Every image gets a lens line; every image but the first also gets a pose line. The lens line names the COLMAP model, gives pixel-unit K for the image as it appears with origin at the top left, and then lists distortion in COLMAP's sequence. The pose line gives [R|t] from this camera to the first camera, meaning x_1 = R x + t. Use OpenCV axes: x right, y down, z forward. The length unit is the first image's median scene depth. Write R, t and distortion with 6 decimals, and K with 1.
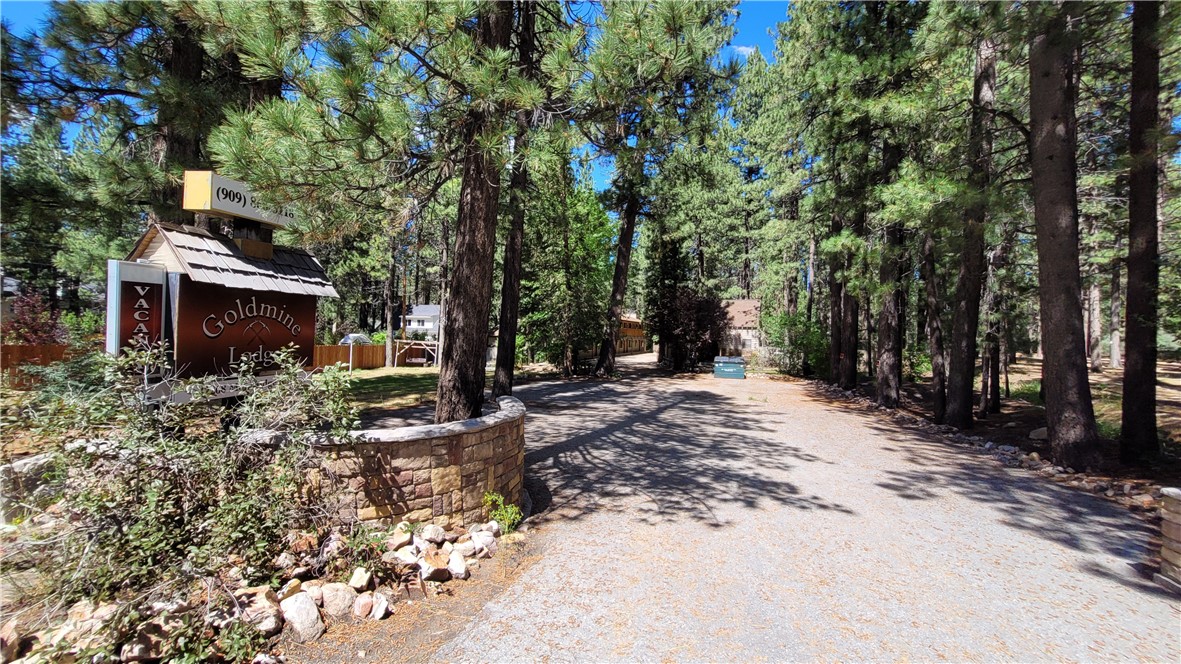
lens RADIAL K [[470.0, 0, 595.8], [0, 470.0, 328.6], [0, 0, 1]] dist [-0.000851, 0.000417]
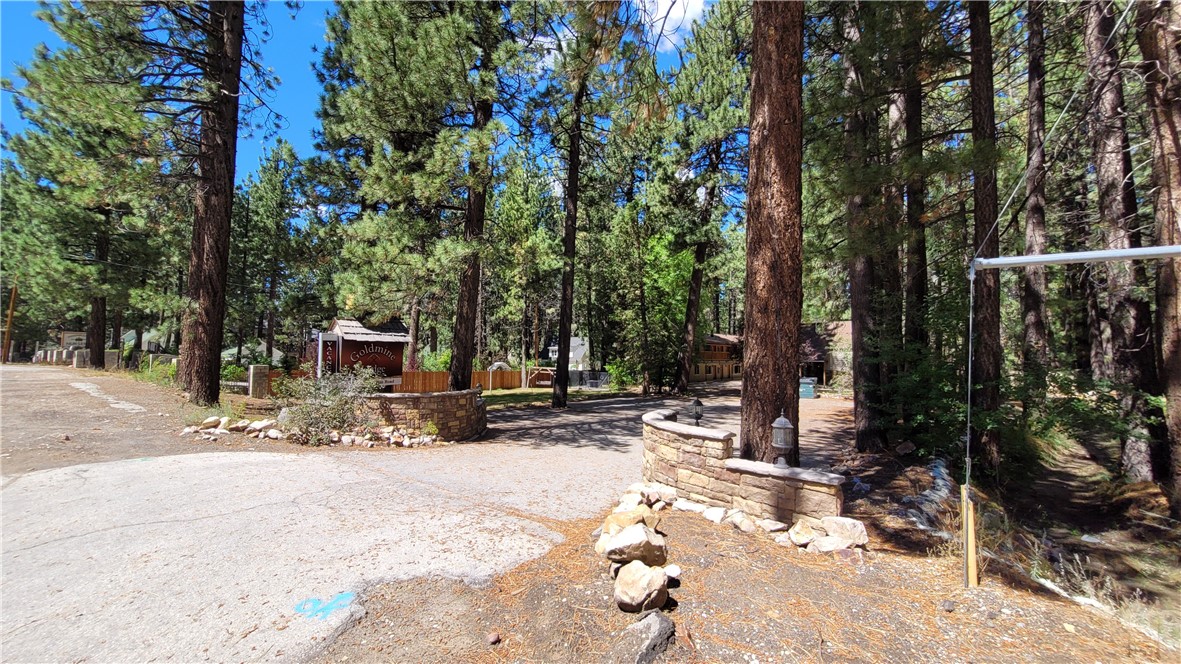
lens RADIAL K [[470.0, 0, 595.8], [0, 470.0, 328.6], [0, 0, 1]] dist [-0.000851, 0.000417]
pose [[0.934342, -0.044348, -0.353609, 1.001748], [0.023503, 0.997735, -0.063029, 0.026397], [0.355603, 0.050580, 0.933268, -0.685519]]
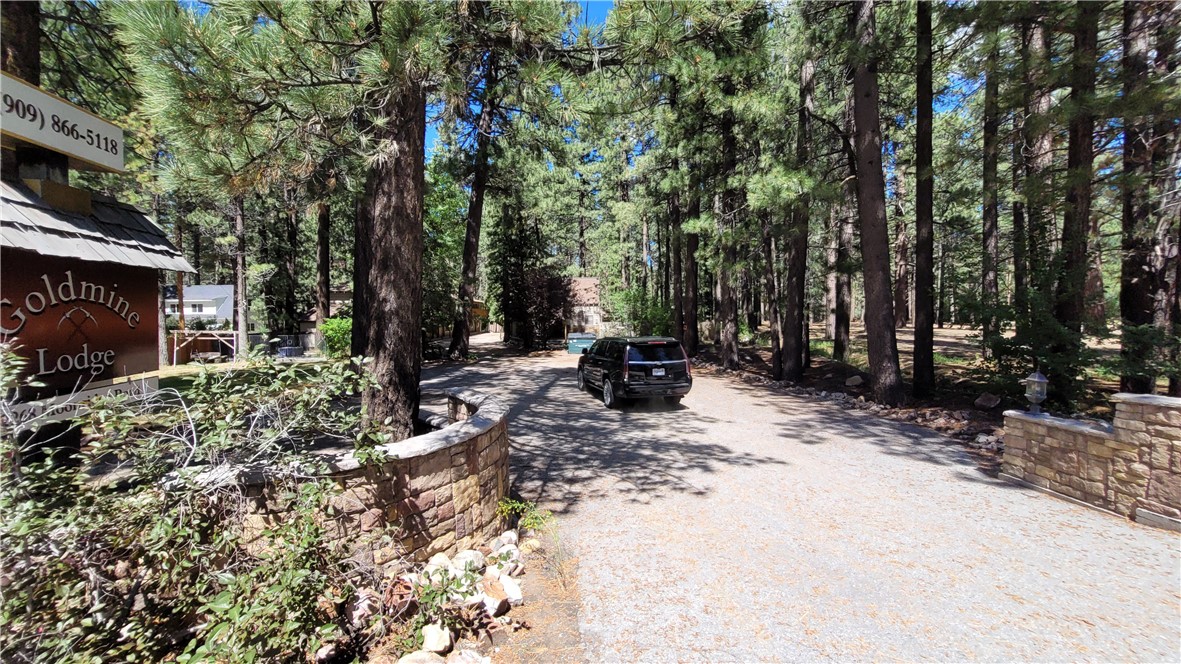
lens RADIAL K [[470.0, 0, 595.8], [0, 470.0, 328.6], [0, 0, 1]] dist [-0.000851, 0.000417]
pose [[0.930987, -0.041752, 0.362658, -0.257602], [0.025348, 0.998434, 0.049877, -0.001093], [-0.364172, -0.037242, 0.930587, 0.107157]]
